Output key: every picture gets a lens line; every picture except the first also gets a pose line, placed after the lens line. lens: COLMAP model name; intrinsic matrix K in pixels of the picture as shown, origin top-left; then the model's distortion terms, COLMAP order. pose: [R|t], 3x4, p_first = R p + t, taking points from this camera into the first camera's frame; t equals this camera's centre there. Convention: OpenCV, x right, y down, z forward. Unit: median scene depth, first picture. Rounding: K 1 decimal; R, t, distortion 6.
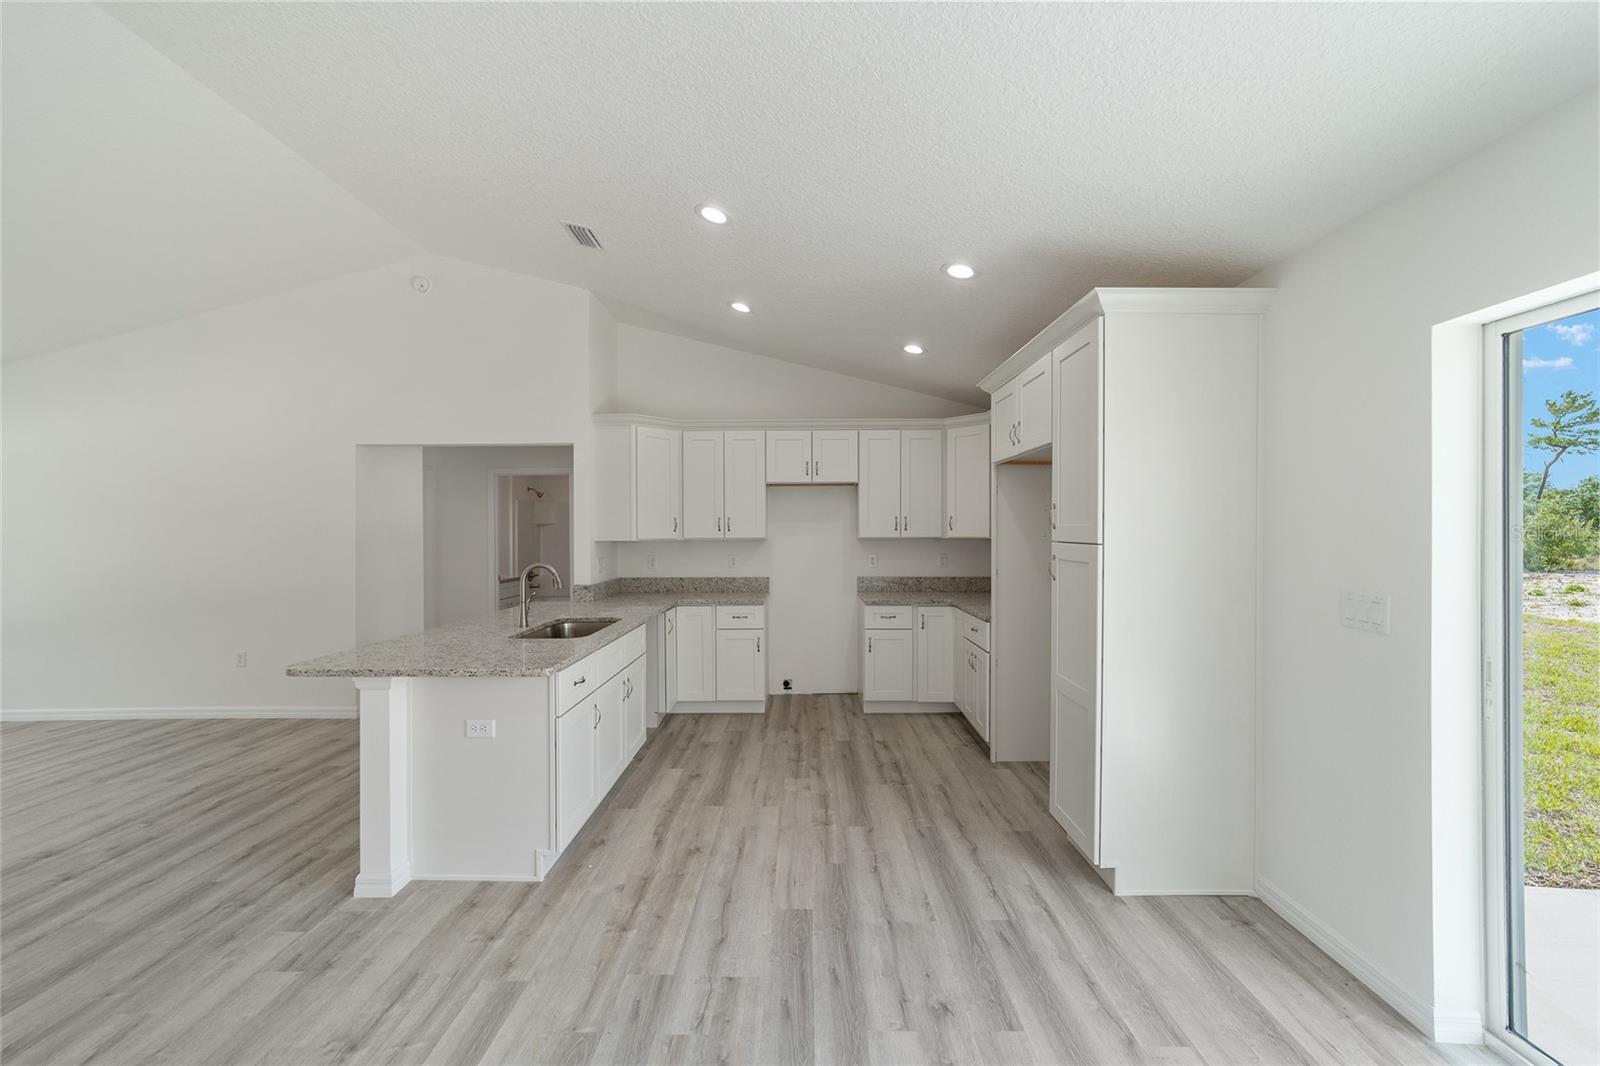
lens RADIAL K [[615.2, 0, 797.5], [0, 615.2, 528.8], [0, 0, 1]] dist [-0.018265, 0.008919]
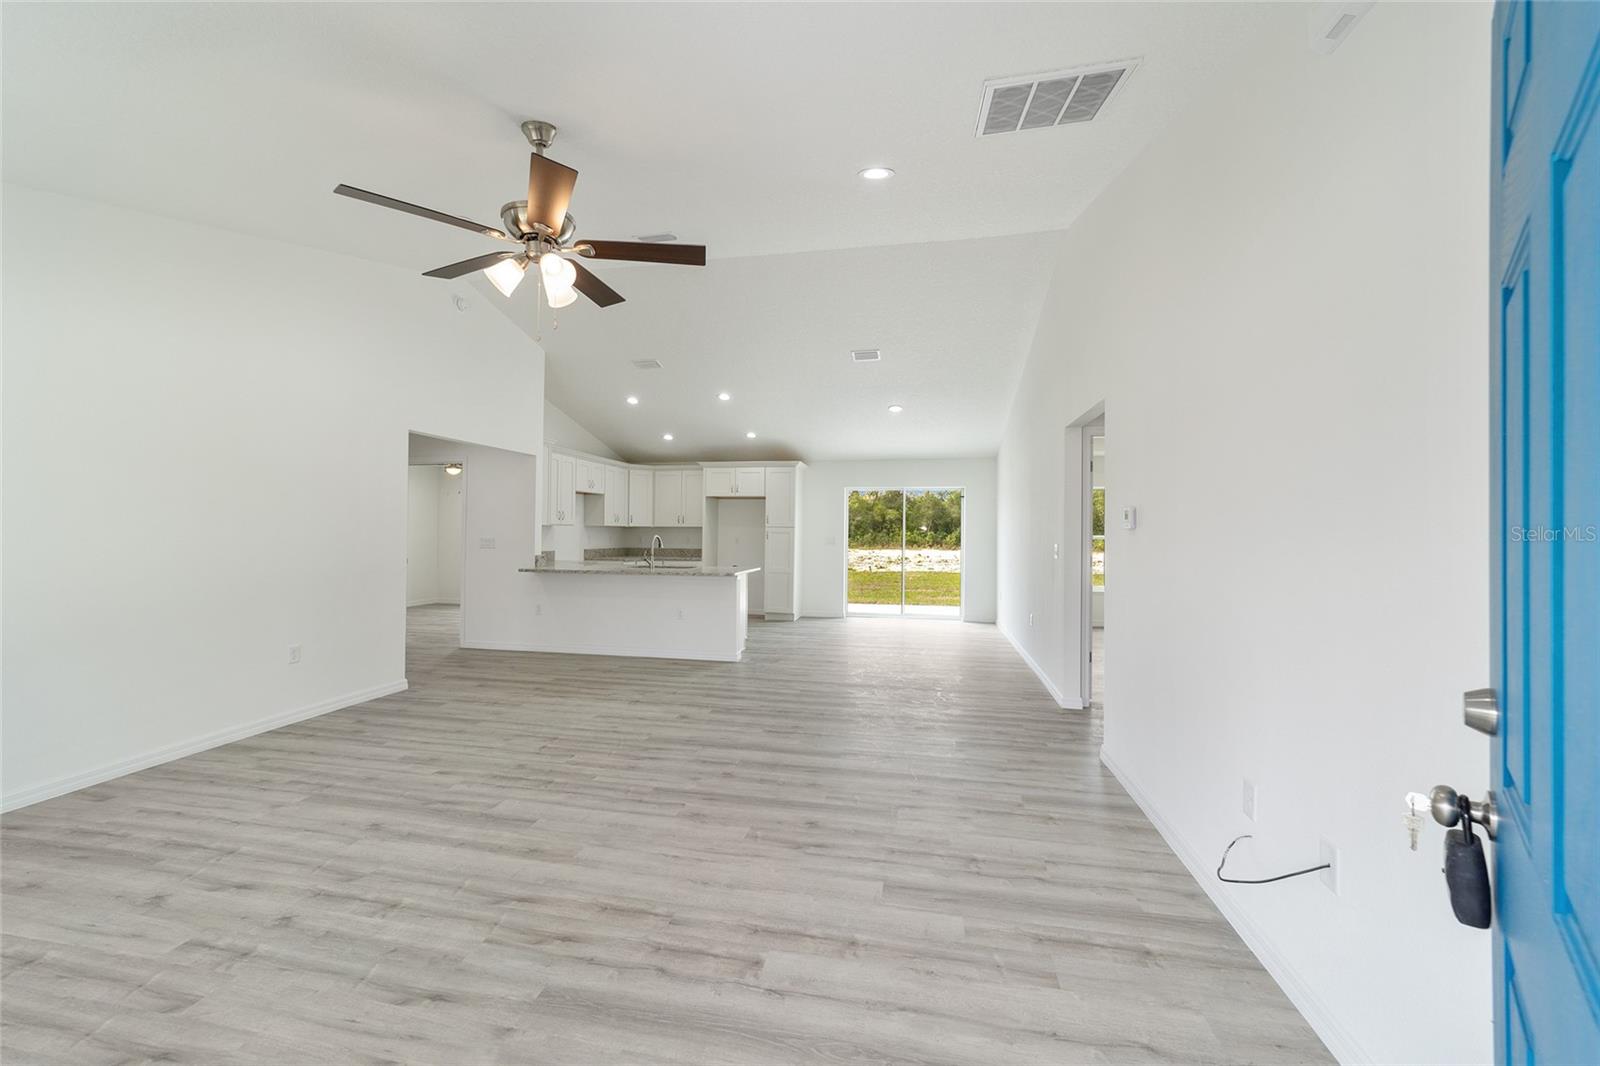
lens RADIAL K [[621.9, 0, 797.4], [0, 621.9, 523.6], [0, 0, 1]] dist [-0.016711, 0.008148]
pose [[0.187479, 0.019479, 0.982075, -2.268342], [-0.011643, 0.999777, -0.017608, 0.048161], [-0.982200, -0.008134, 0.187664, 0.186515]]
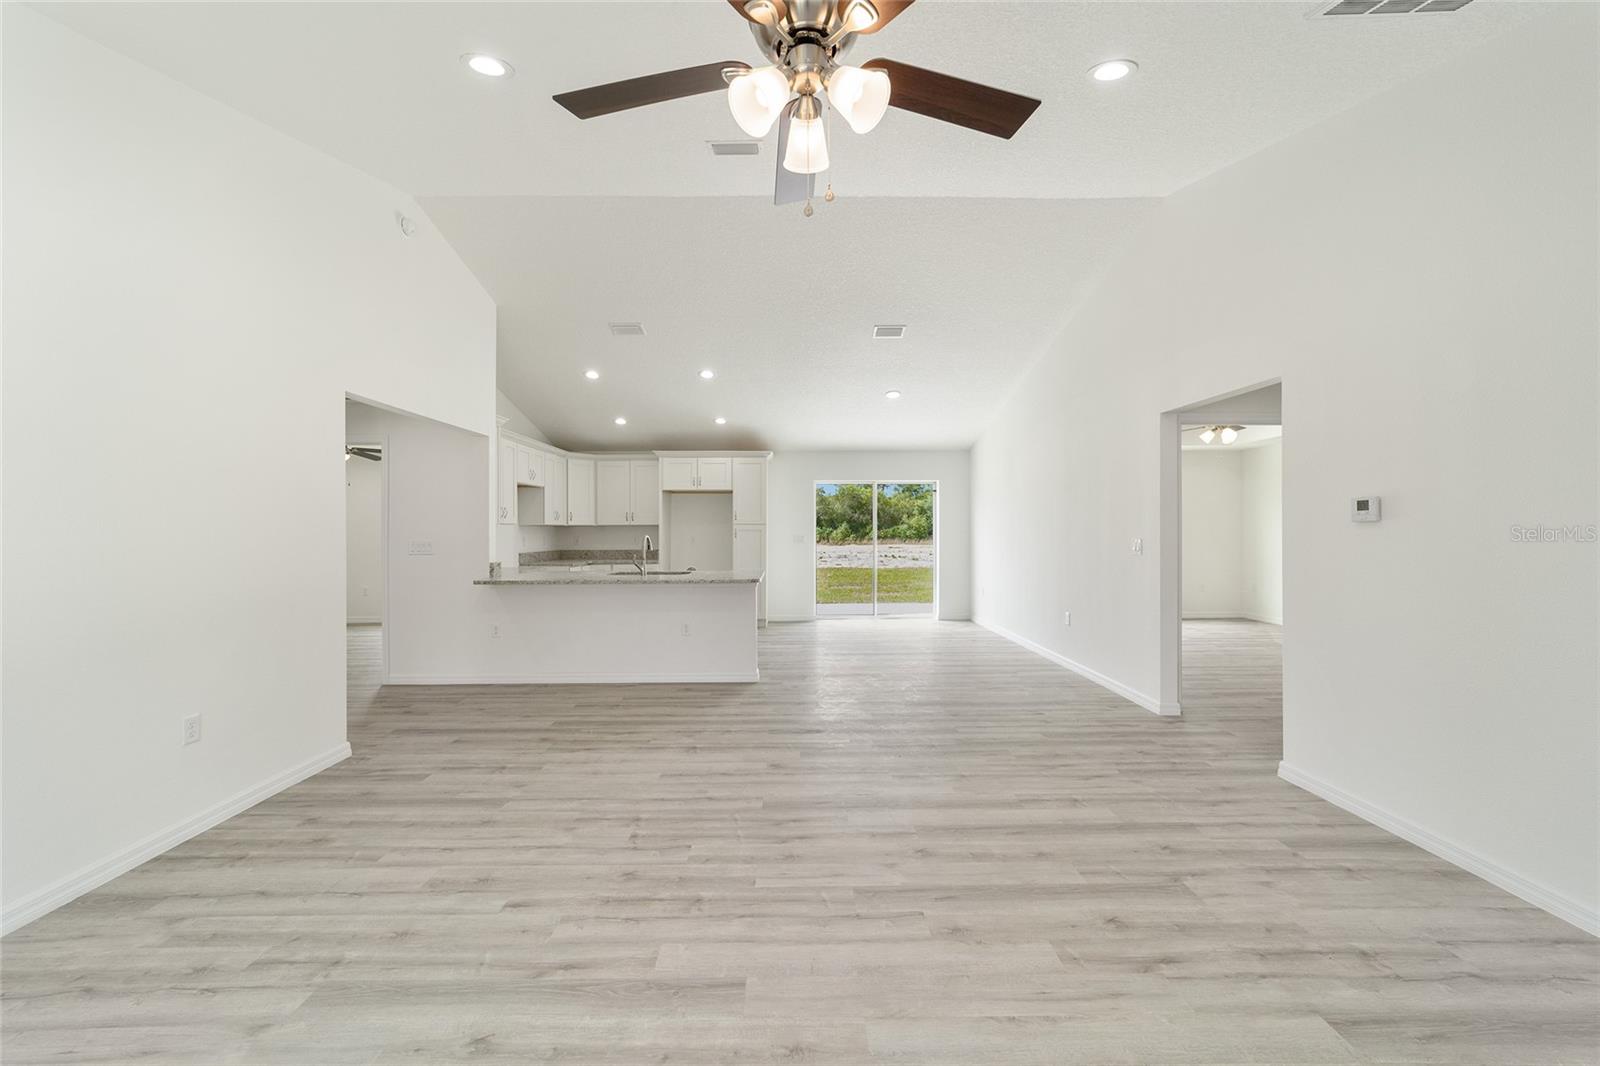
lens RADIAL K [[615.2, 0, 797.5], [0, 615.2, 528.8], [0, 0, 1]] dist [-0.018265, 0.008919]
pose [[-0.026699, 0.004815, 0.999632, -2.047437], [0.000831, 0.999988, -0.004795, 0.046757], [-0.999643, 0.000702, -0.026703, 0.640344]]
